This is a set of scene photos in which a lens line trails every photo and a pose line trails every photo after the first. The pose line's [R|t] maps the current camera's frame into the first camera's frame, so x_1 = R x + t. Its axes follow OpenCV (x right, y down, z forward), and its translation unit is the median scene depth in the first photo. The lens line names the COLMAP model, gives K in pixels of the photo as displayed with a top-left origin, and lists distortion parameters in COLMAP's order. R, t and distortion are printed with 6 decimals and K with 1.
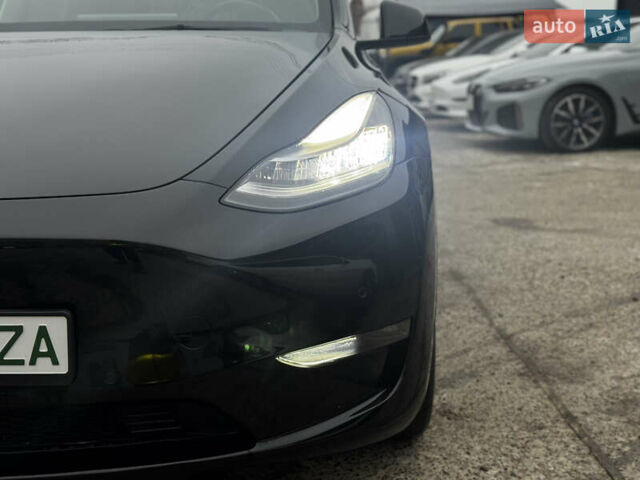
lens RADIAL K [[895.4, 0, 320.0], [0, 895.4, 240.0], [0, 0, 1]] dist [0.168517, -0.319433]
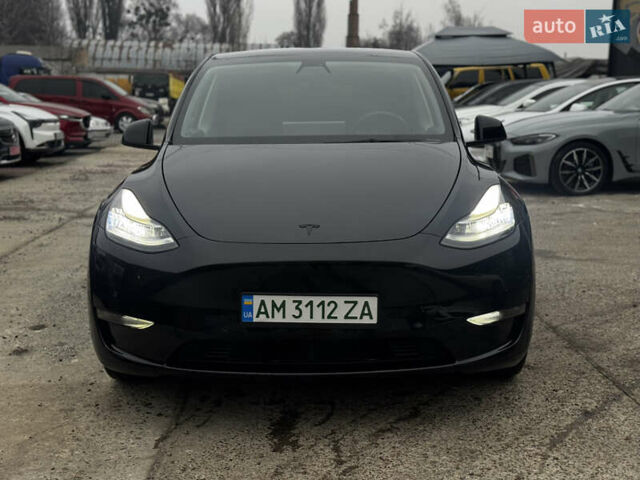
lens RADIAL K [[893.5, 0, 324.5], [0, 893.5, 239.2], [0, 0, 1]] dist [0.149267, -0.153994]
pose [[0.999879, 0.005577, 0.014518, -0.166938], [-0.005103, 0.999459, -0.032493, 0.006392], [-0.014691, 0.032415, 0.999367, -0.437413]]
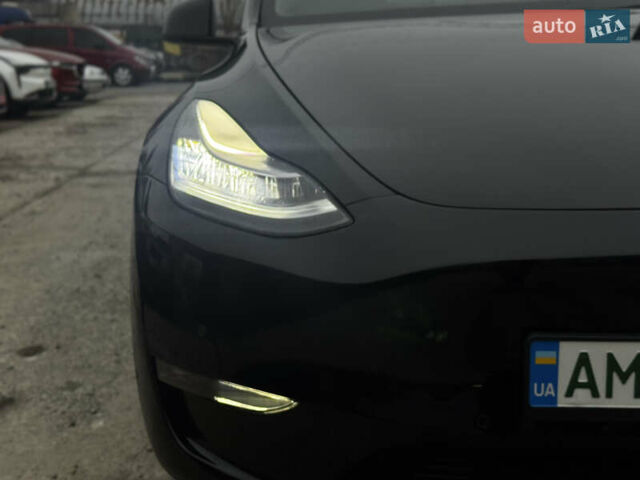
lens RADIAL K [[895.4, 0, 320.0], [0, 895.4, 240.0], [0, 0, 1]] dist [0.168517, -0.319433]
pose [[0.999816, -0.011669, 0.015245, -0.310444], [0.011475, 0.999853, 0.012726, -0.010549], [-0.015391, -0.012549, 0.999803, 0.053299]]
